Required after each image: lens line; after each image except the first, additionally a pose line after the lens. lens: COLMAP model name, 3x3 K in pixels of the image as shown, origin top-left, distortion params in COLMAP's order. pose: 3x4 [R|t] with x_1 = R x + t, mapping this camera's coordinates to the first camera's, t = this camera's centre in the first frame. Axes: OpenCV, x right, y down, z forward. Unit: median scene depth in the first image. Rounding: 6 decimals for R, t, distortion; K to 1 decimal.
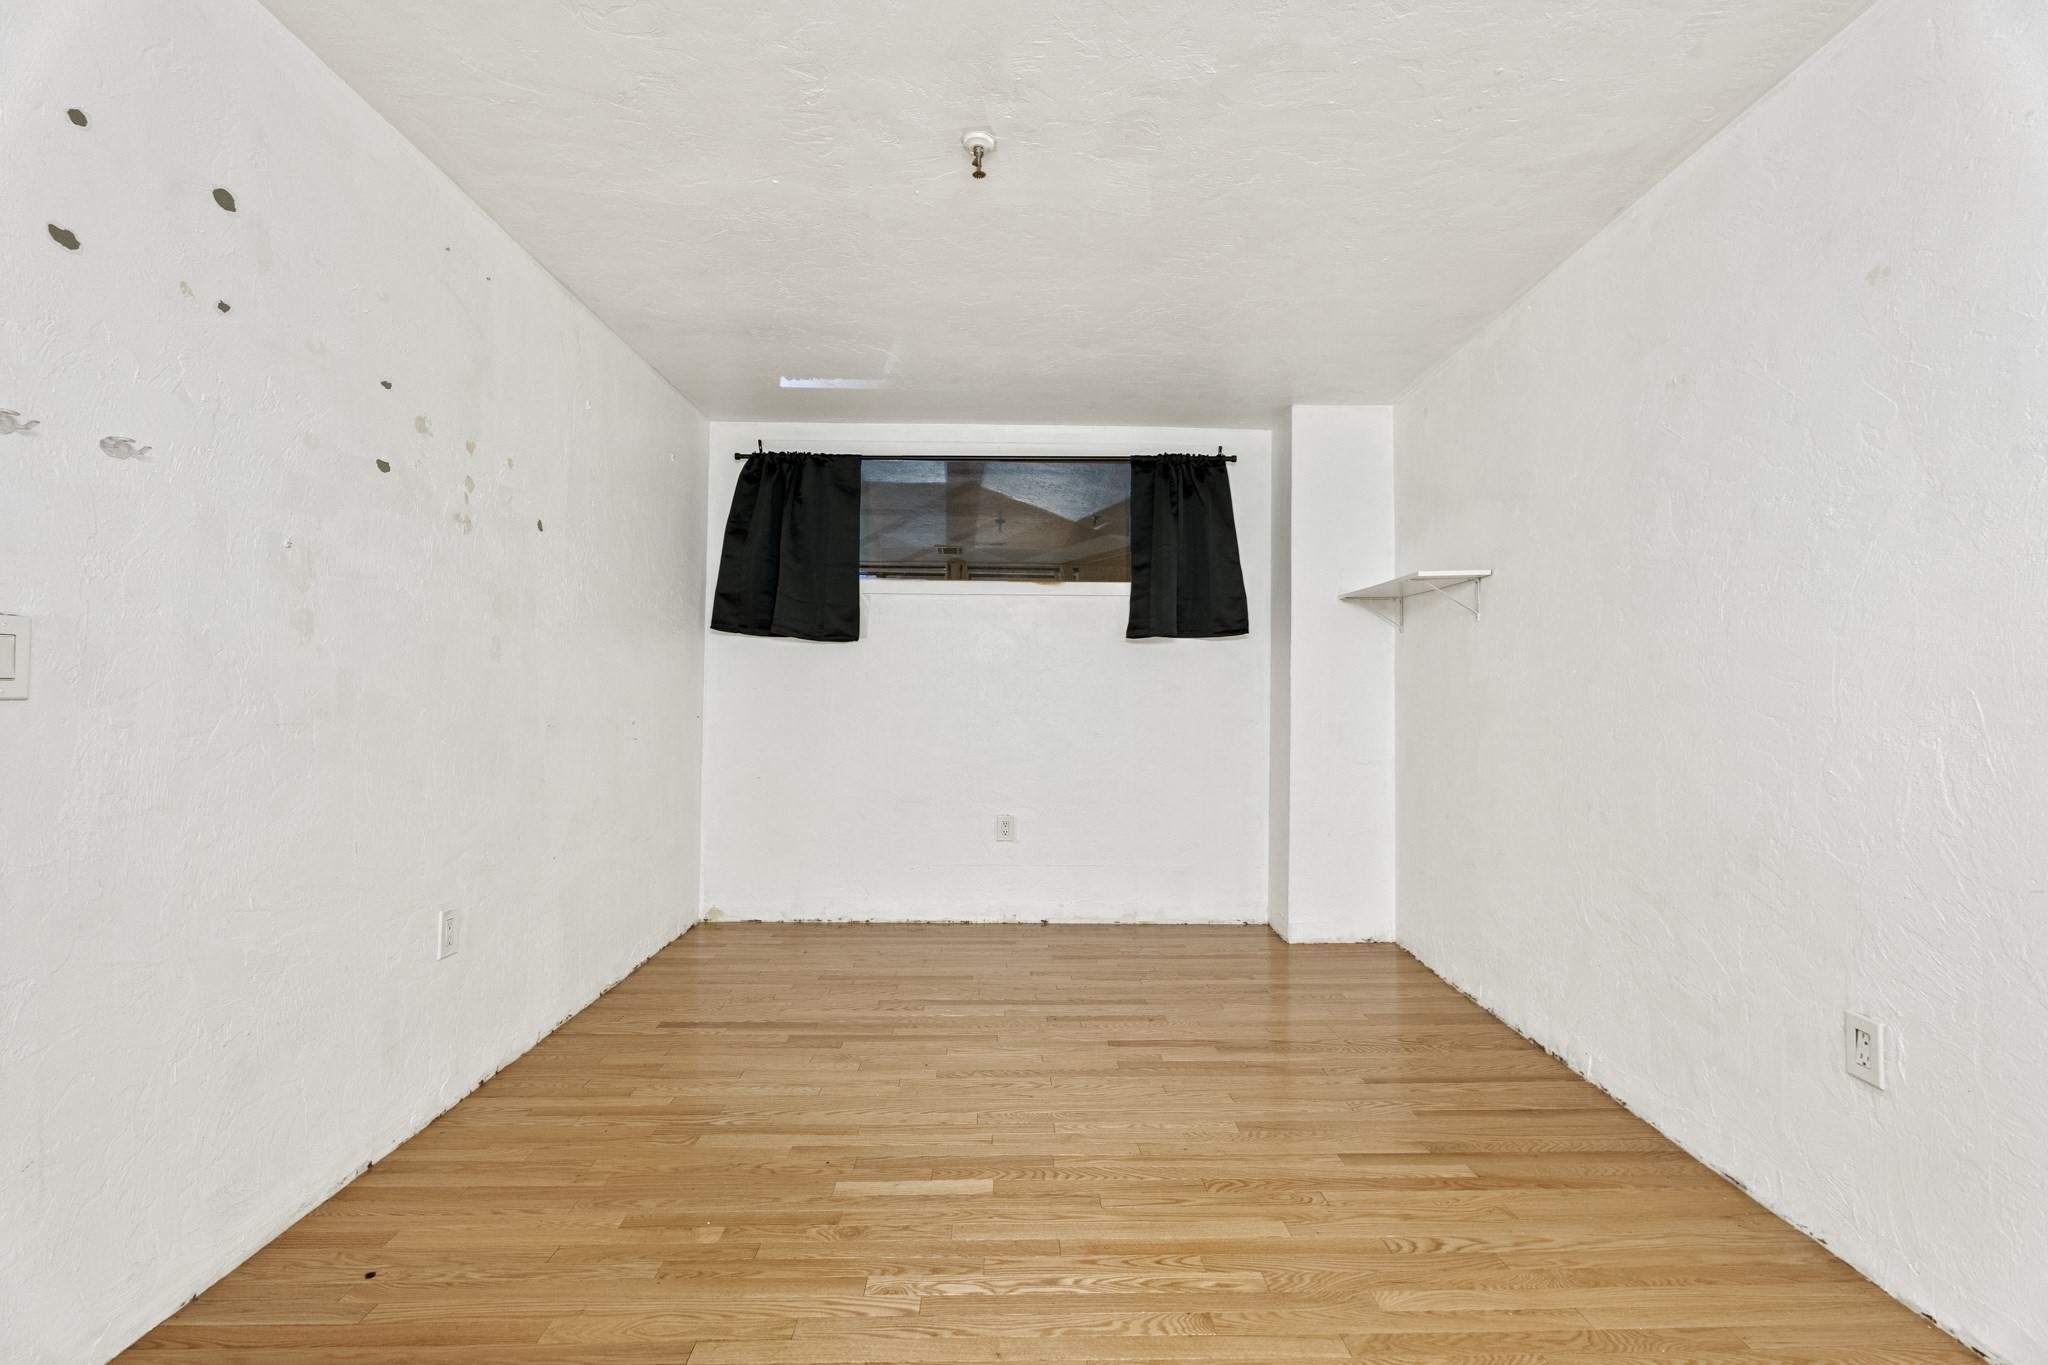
lens RADIAL K [[939.7, 0, 1029.2], [0, 939.7, 684.1], [0, 0, 1]] dist [-0.001428, -0.000140]
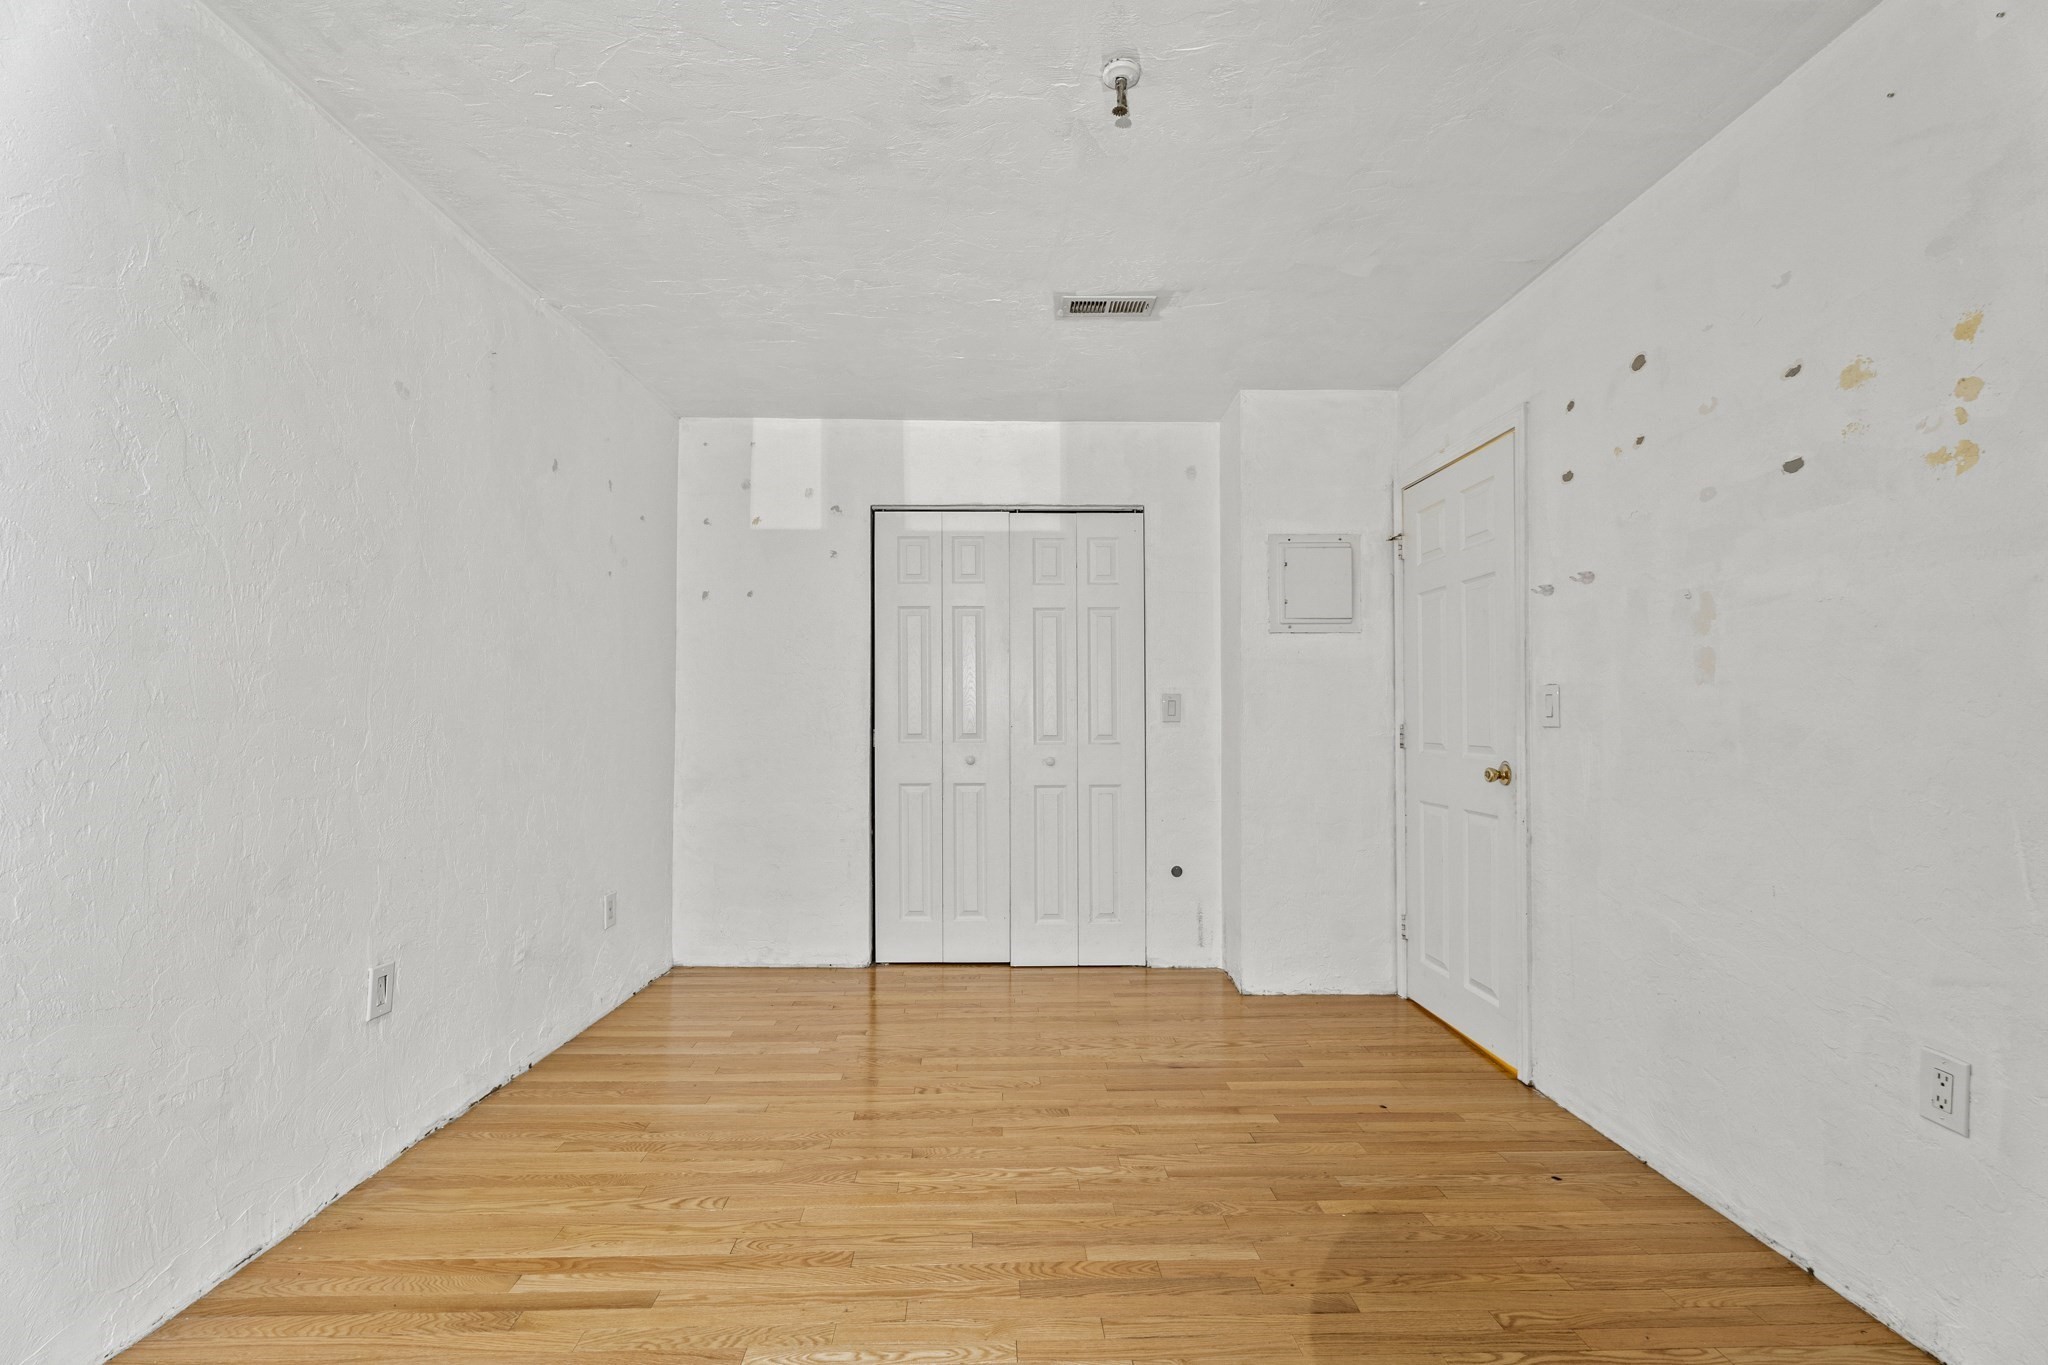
lens RADIAL K [[939.7, 0, 1021.1], [0, 939.7, 691.8], [0, 0, 1]] dist [-0.001428, -0.000140]
pose [[-0.999843, -0.012961, -0.012119, 0.043018], [-0.012444, 0.999050, -0.041768, 0.025440], [0.012649, -0.041611, -0.999054, 1.931827]]
